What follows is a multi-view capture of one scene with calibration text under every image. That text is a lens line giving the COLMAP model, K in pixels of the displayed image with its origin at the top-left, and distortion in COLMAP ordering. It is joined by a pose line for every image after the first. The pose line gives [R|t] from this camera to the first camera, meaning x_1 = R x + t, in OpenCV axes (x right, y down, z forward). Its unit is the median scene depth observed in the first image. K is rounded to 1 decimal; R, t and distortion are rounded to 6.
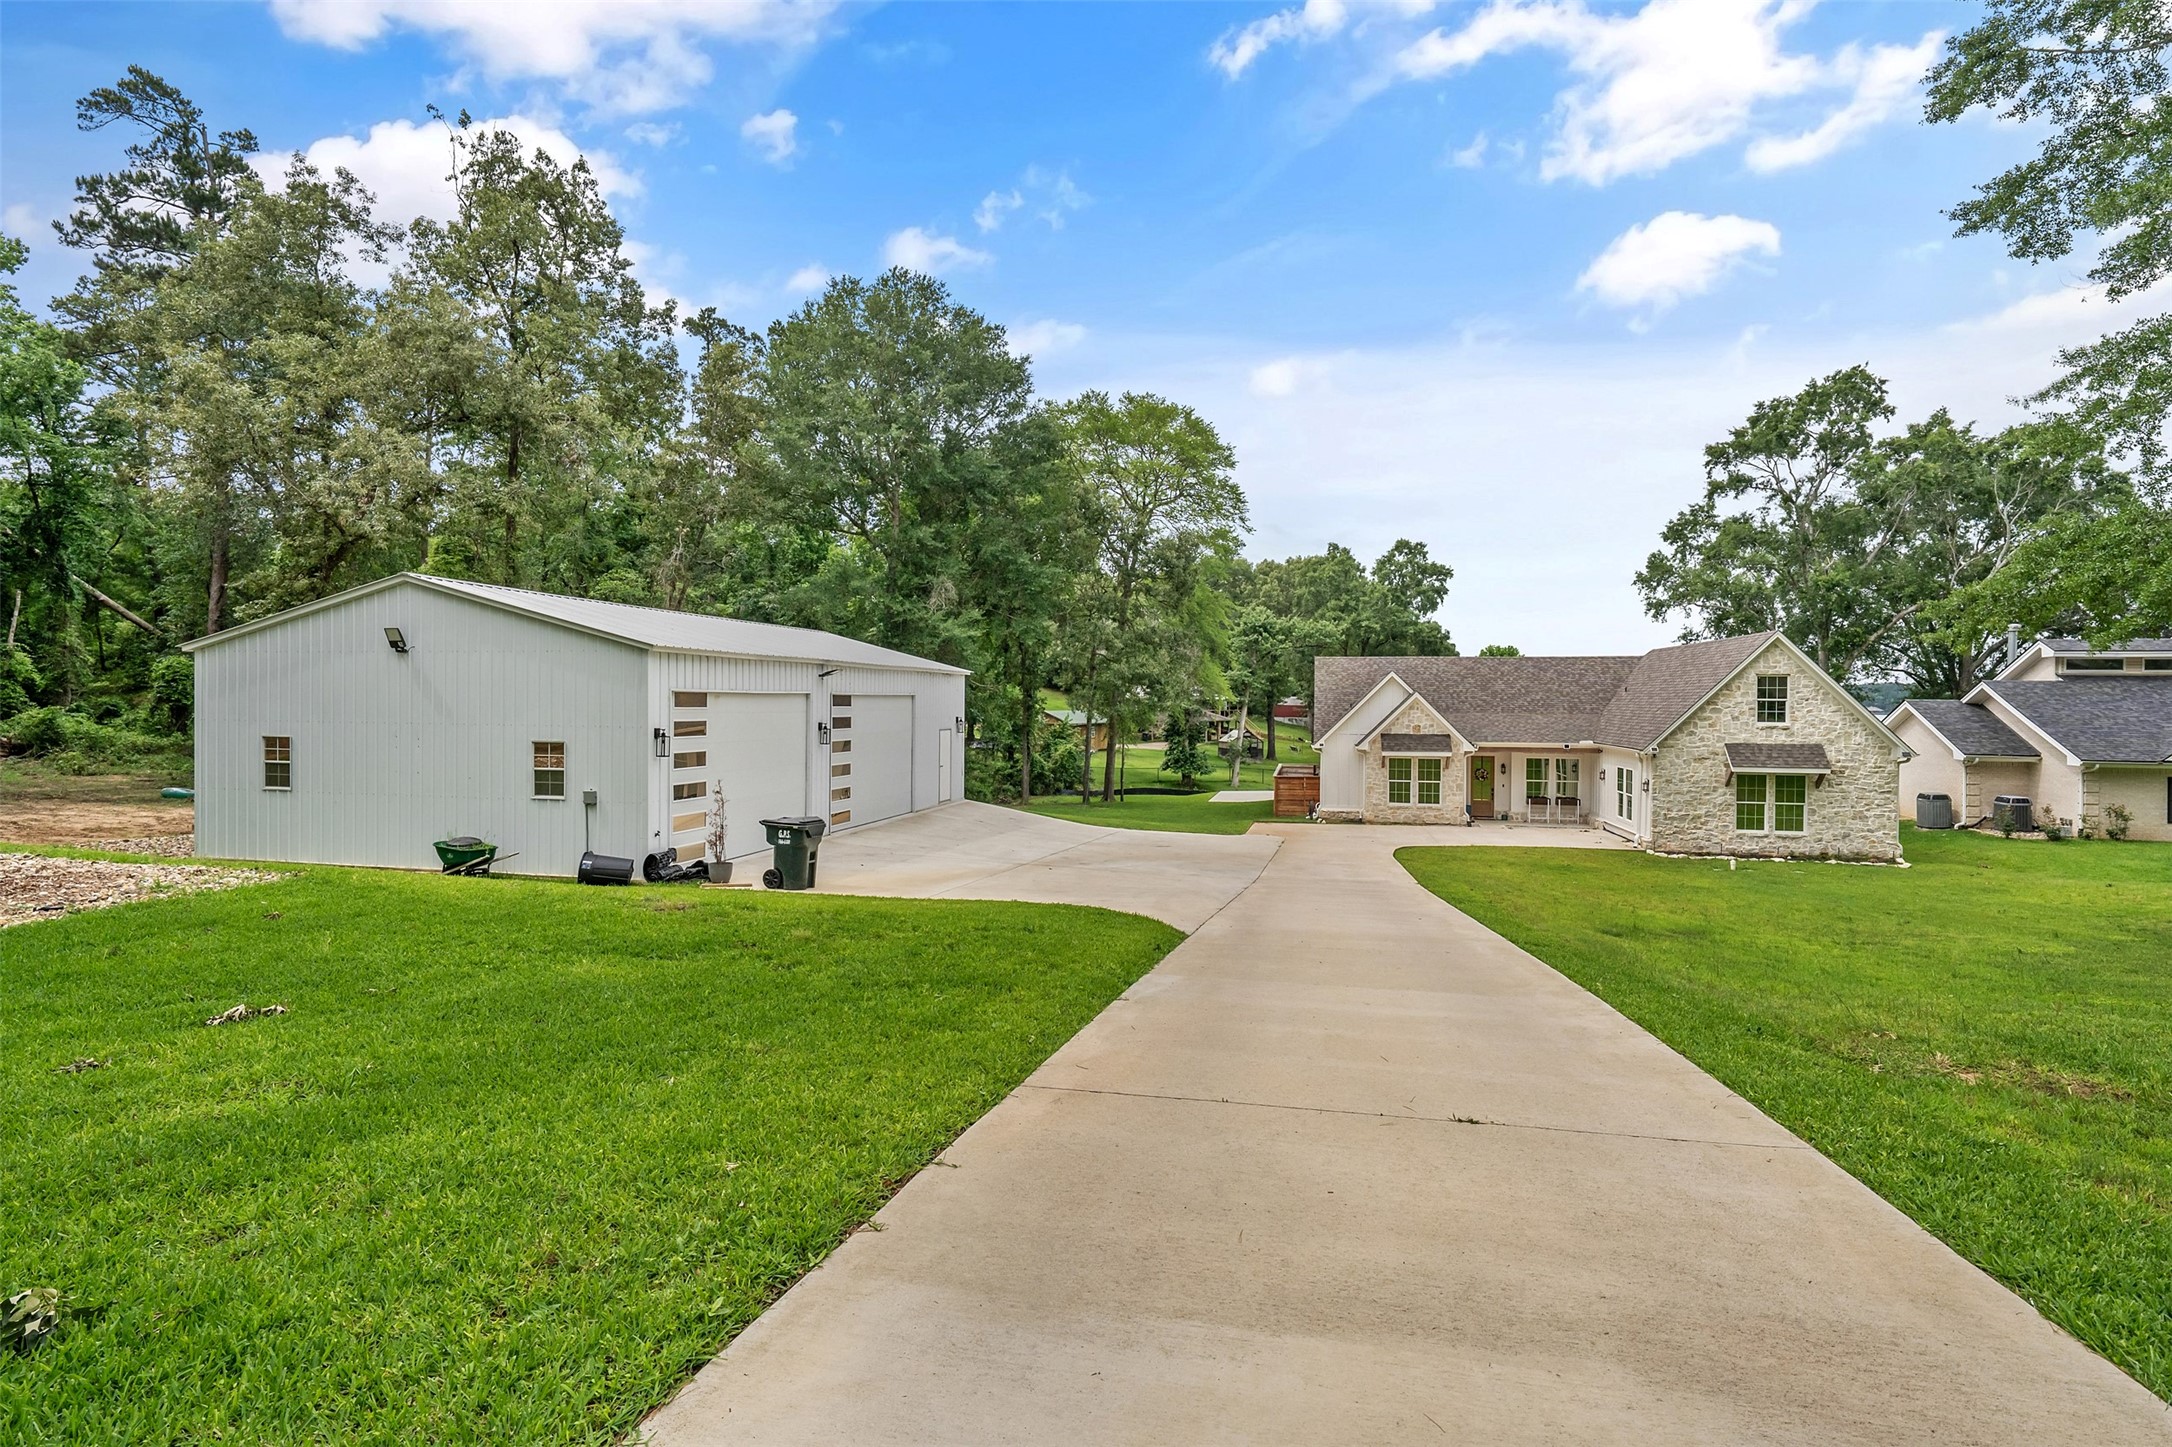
lens RADIAL K [[1067.9, 0, 1090.1], [0, 1067.9, 710.2], [0, 0, 1]] dist [-0.001005, -0.000588]
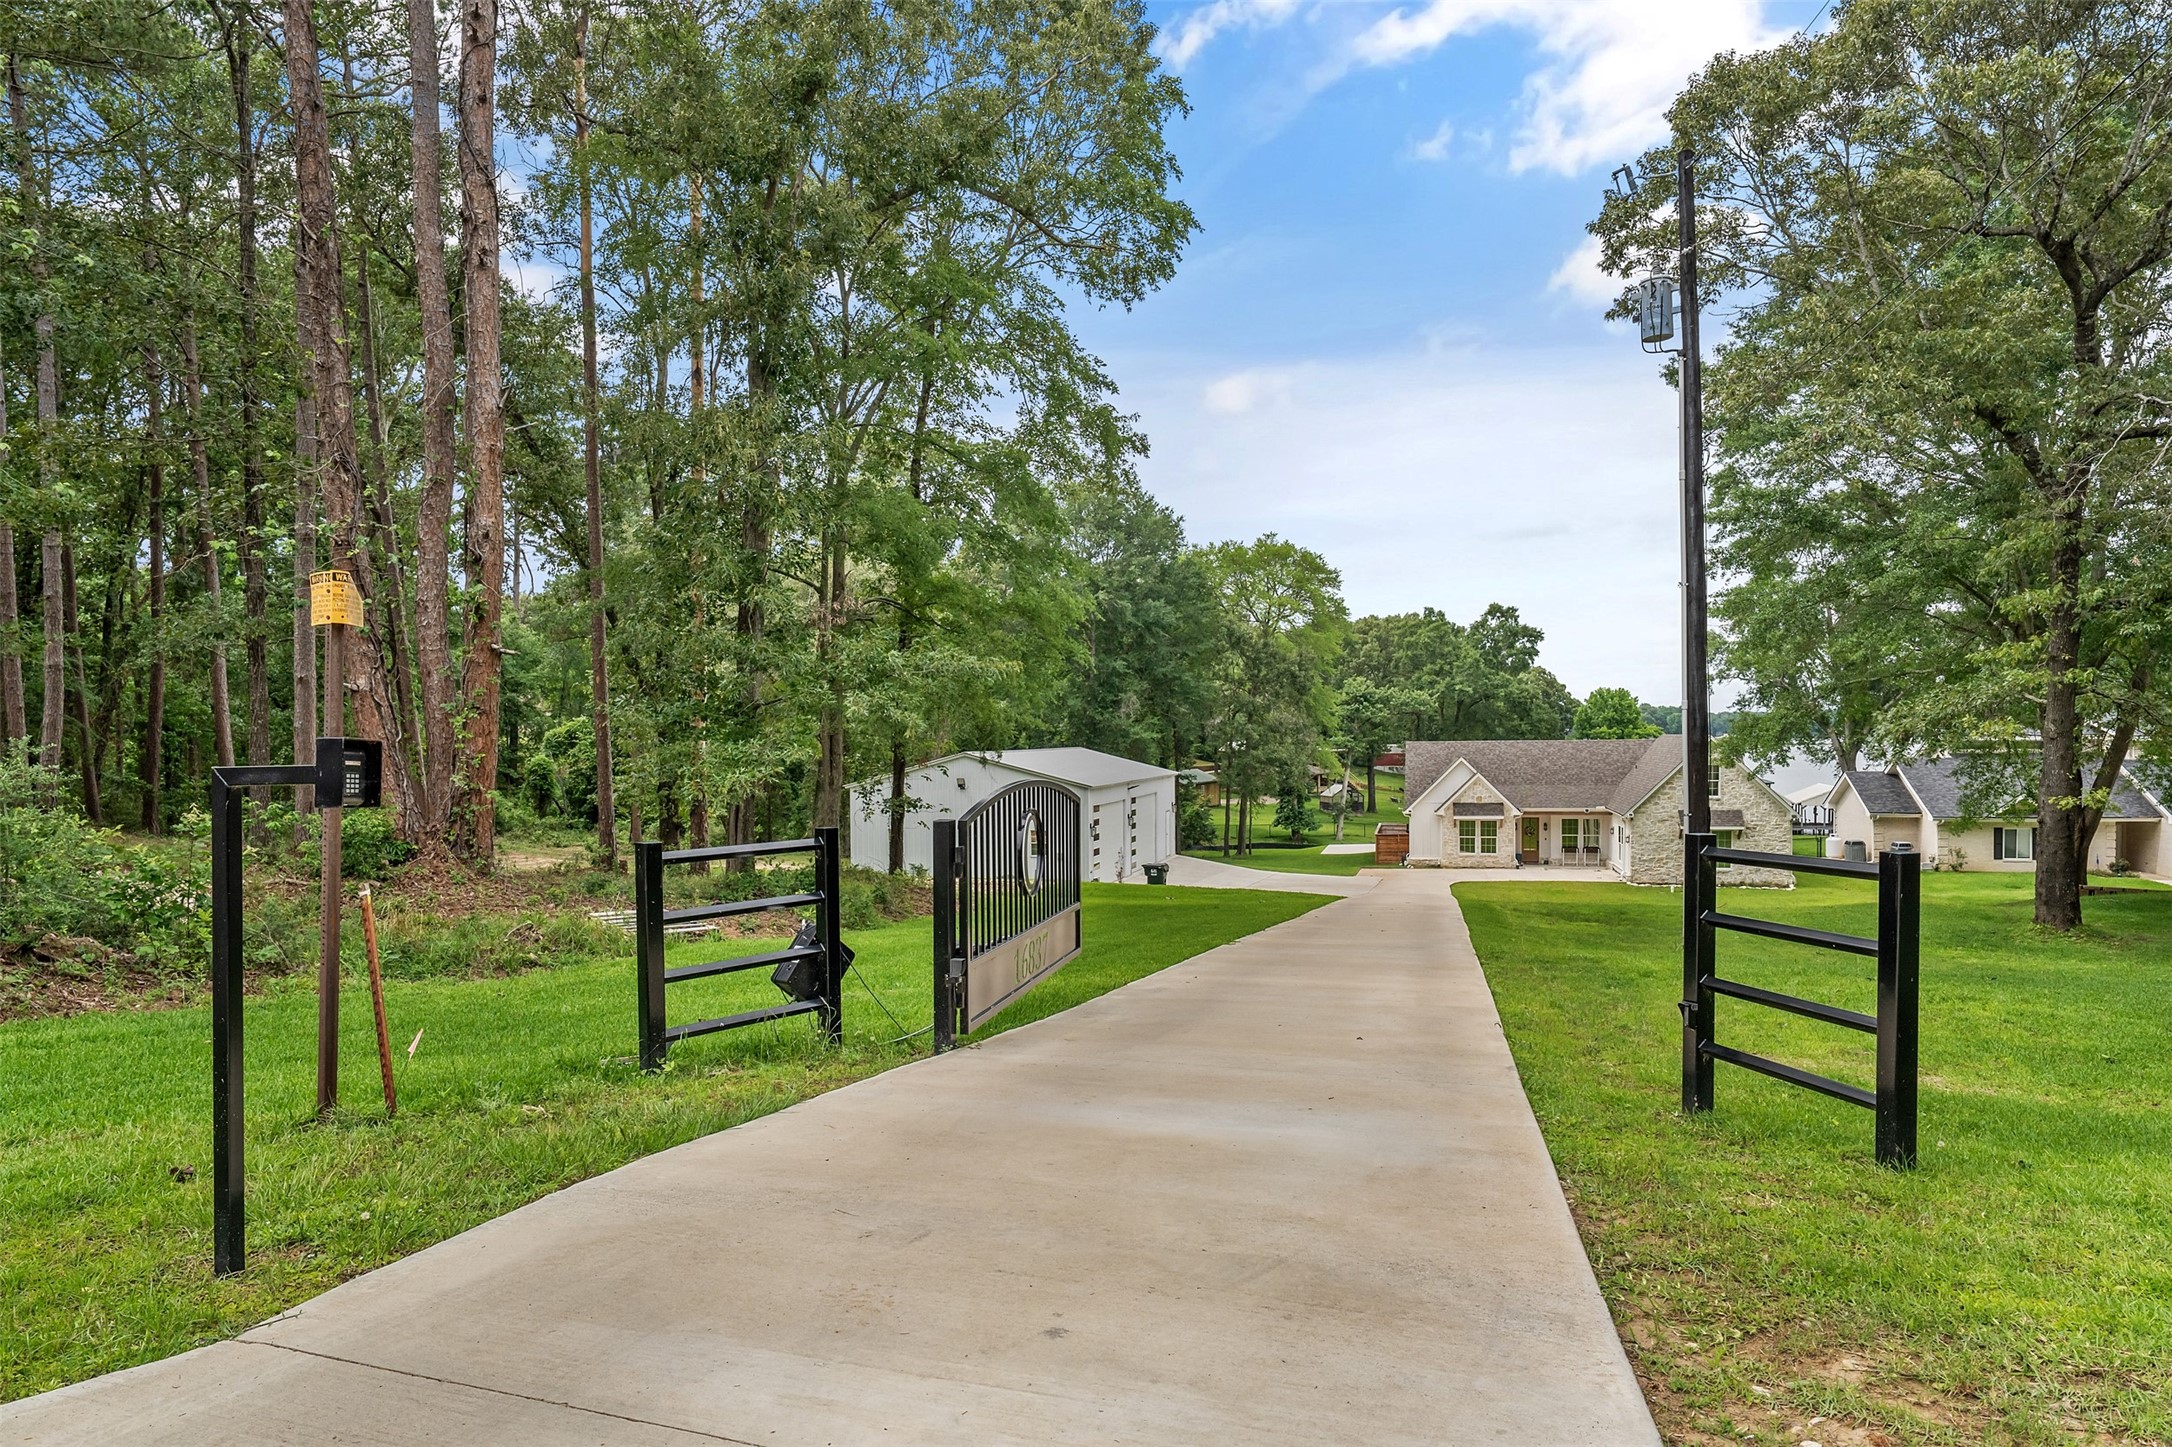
lens RADIAL K [[1284.6, 0, 1079.7], [0, 1284.6, 779.0], [0, 0, 1]] dist [0.000039, 0.000060]
pose [[0.998353, -0.017175, -0.054739, -0.117989], [0.018537, 0.999529, 0.024470, -0.058241], [0.054293, -0.025444, 0.998201, -0.681592]]
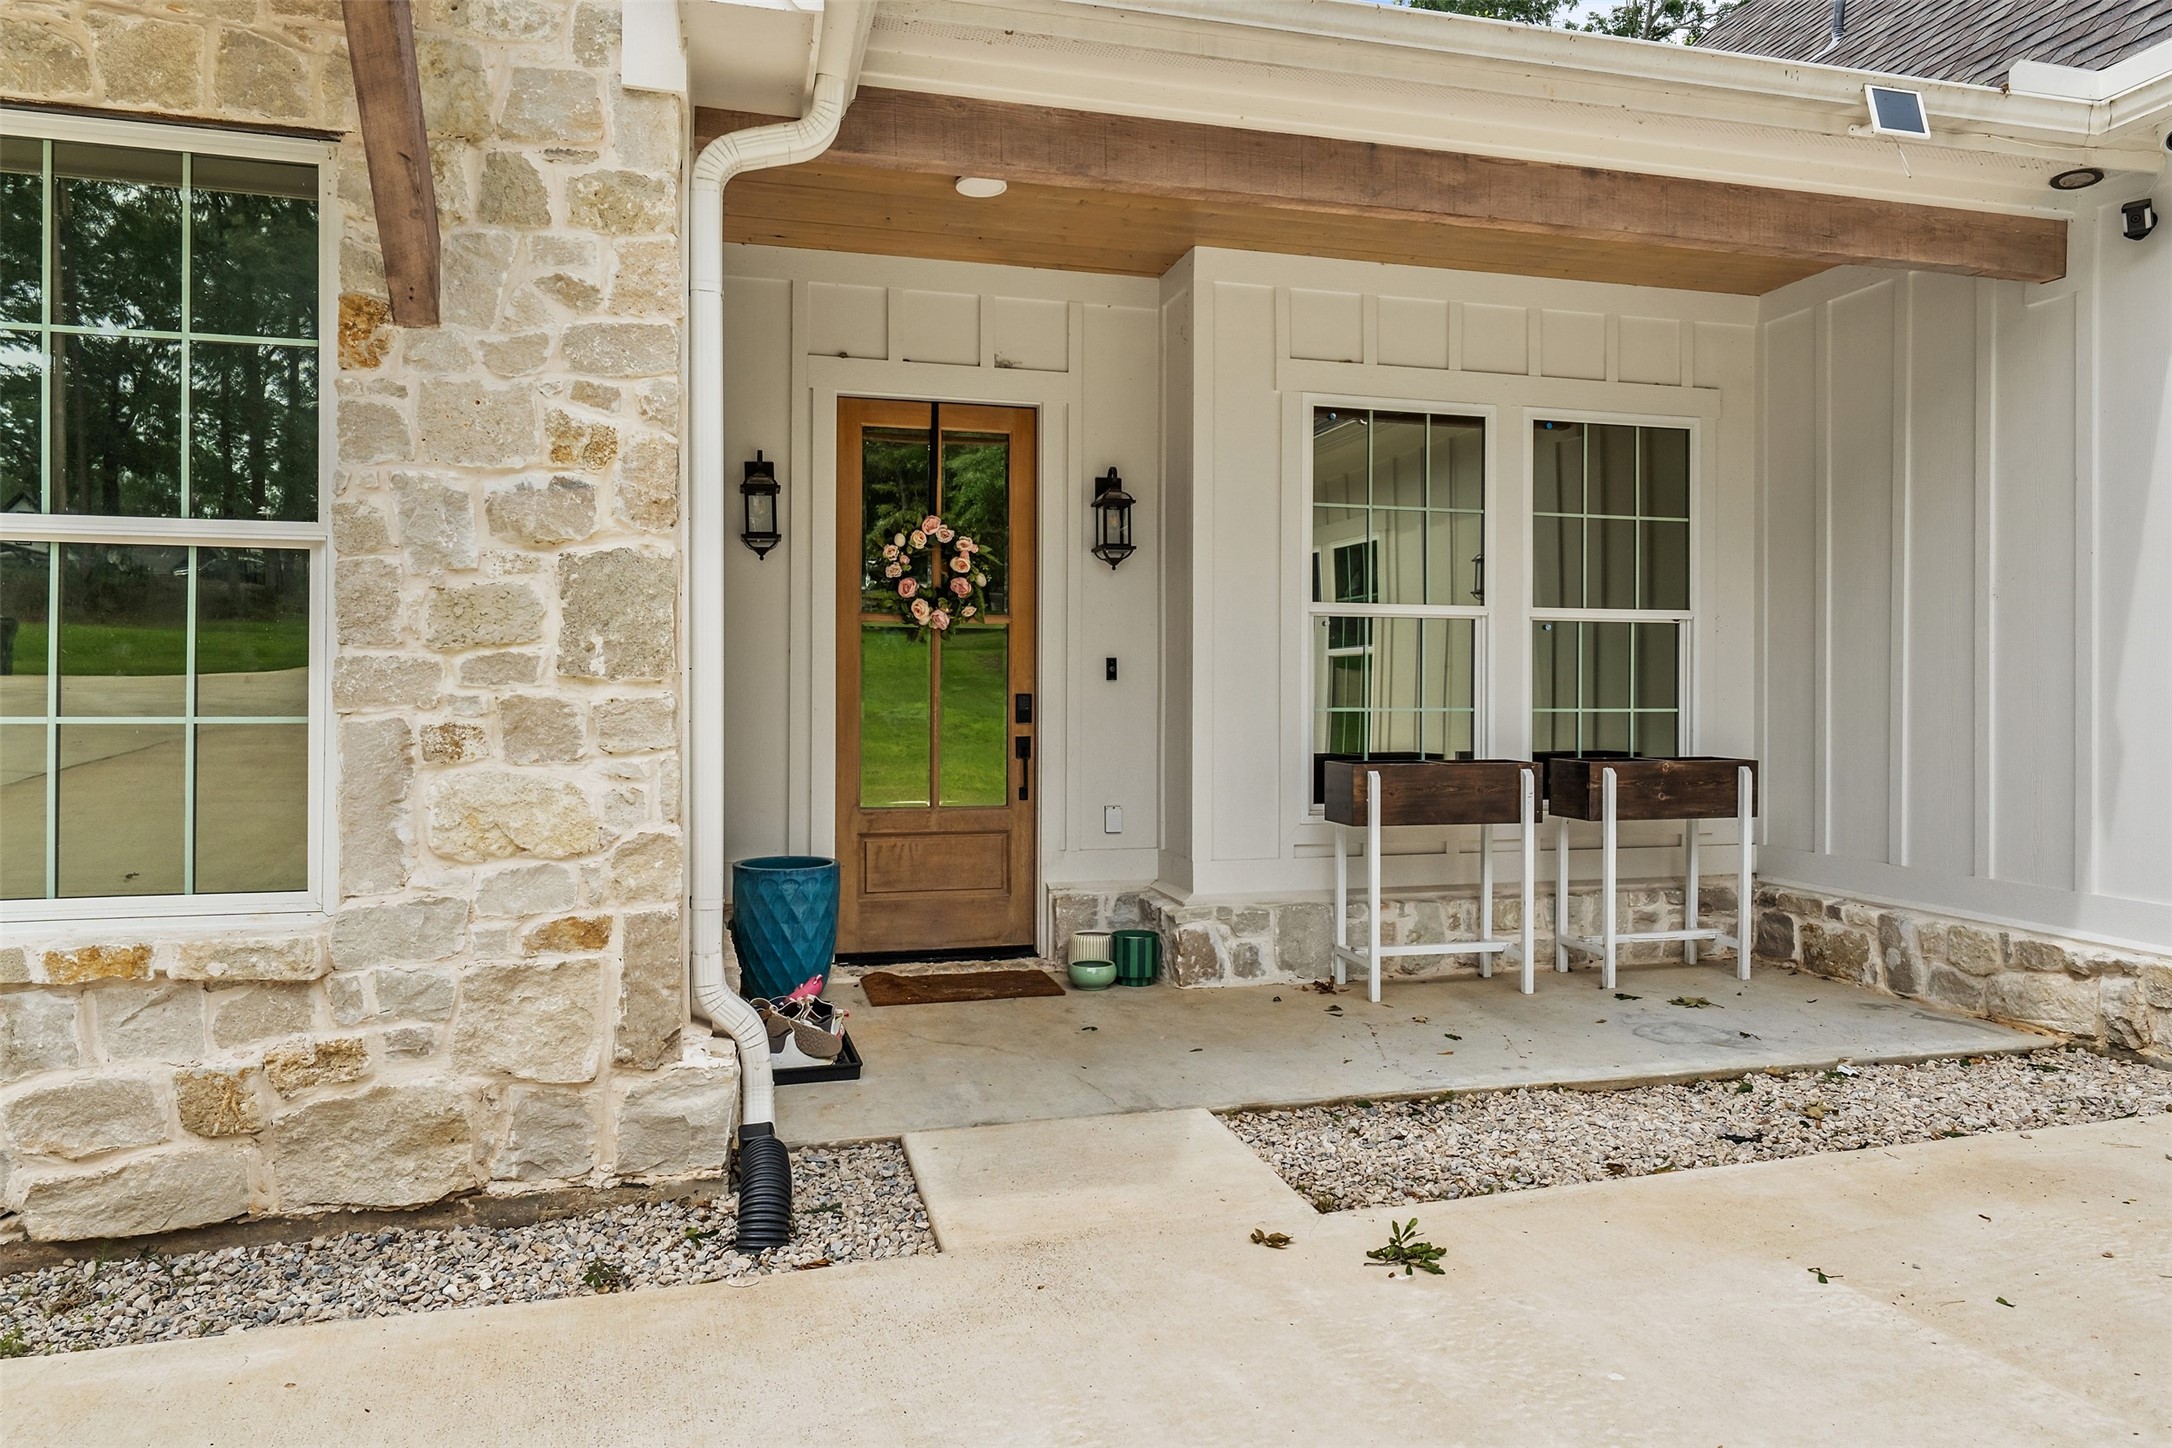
lens RADIAL K [[1351.4, 0, 1087.0], [0, 1351.4, 694.2], [0, 0, 1]] dist [0.001028, 0.001305]
pose [[0.891167, -0.004729, 0.453651, 0.326965], [0.007106, 0.999969, -0.003535, 0.075813], [-0.453620, 0.006374, 0.891172, 0.895089]]
